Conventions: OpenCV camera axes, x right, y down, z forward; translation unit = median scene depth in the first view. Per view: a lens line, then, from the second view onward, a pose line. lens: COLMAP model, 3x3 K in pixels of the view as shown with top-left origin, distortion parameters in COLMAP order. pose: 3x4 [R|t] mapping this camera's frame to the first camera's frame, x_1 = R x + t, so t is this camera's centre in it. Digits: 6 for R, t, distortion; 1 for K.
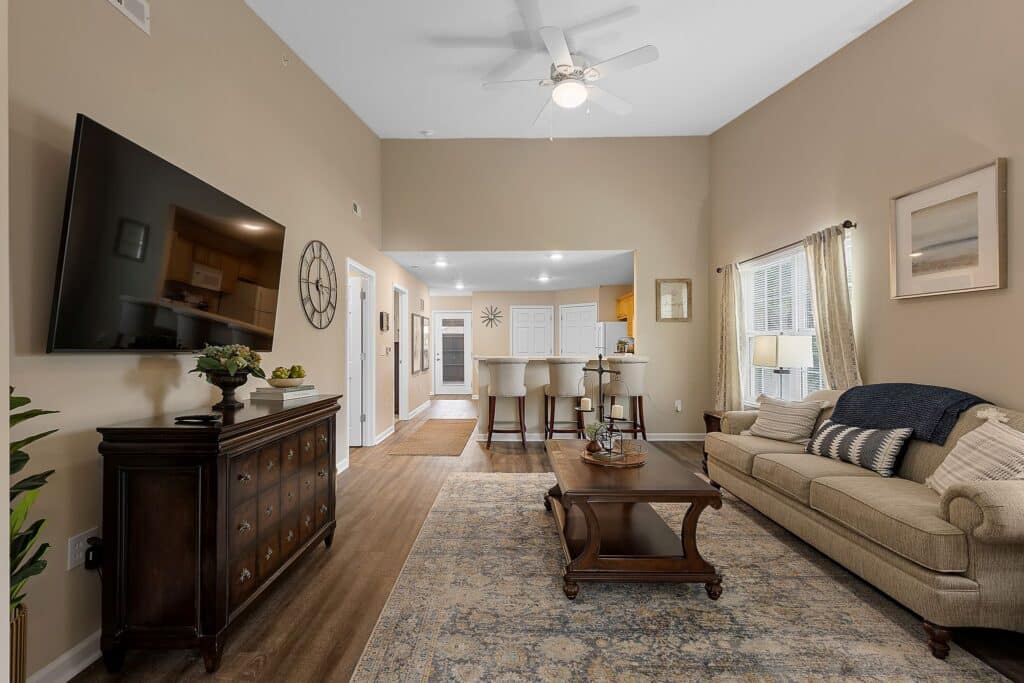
lens RADIAL K [[460.4, 0, 509.2], [0, 460.4, 344.0], [0, 0, 1]] dist [0.003888, 0.000235]
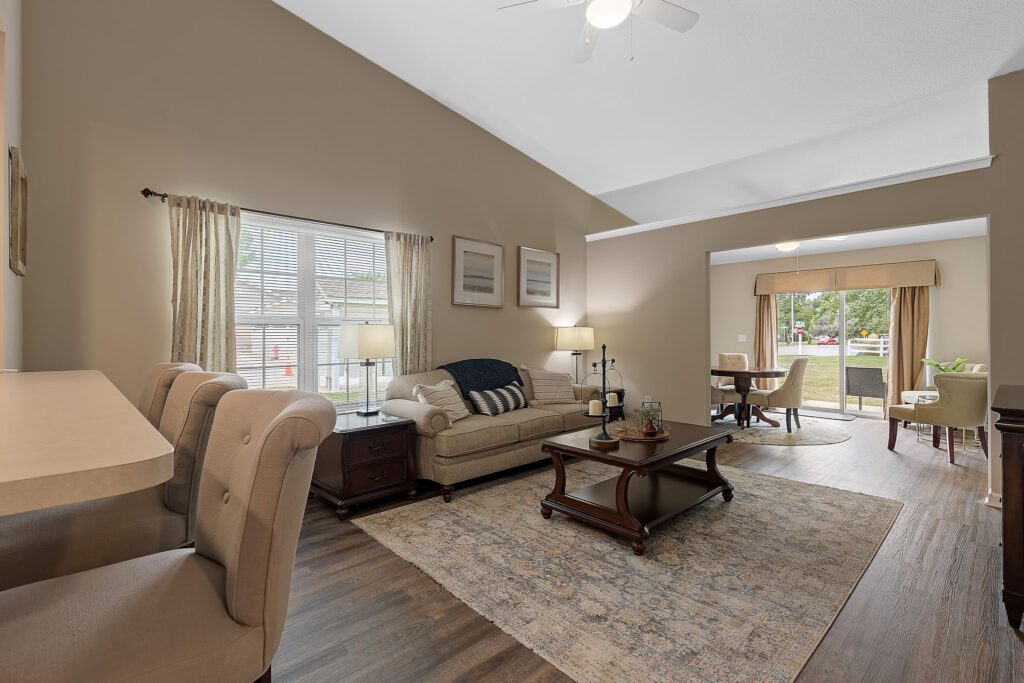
lens RADIAL K [[460.4, 0, 503.0], [0, 460.4, 334.8], [0, 0, 1]] dist [0.003888, 0.000235]
pose [[-0.670262, -0.001533, 0.742123, -0.378617], [-0.003830, 0.999992, -0.001394, 0.002058], [-0.742115, -0.003777, -0.670262, 1.950739]]
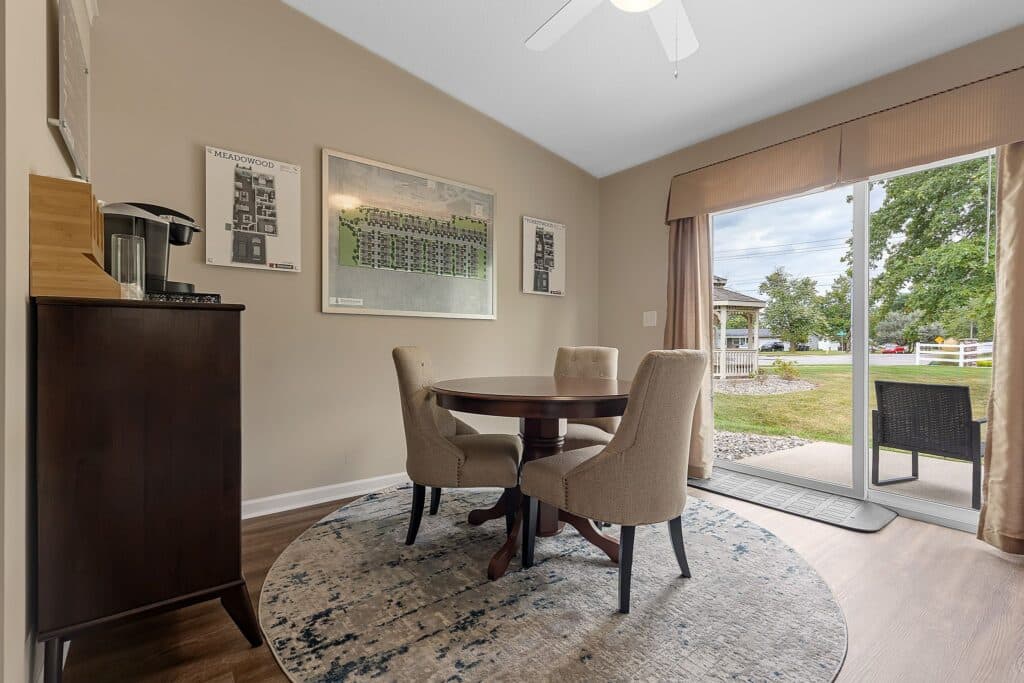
lens RADIAL K [[460.4, 0, 511.3], [0, 460.4, 346.9], [0, 0, 1]] dist [0.003888, 0.000235]
pose [[-0.605137, -0.008997, 0.796070, -0.216094], [-0.006290, 0.999959, 0.006520, 0.049735], [-0.796096, -0.001062, -0.605169, 0.915166]]
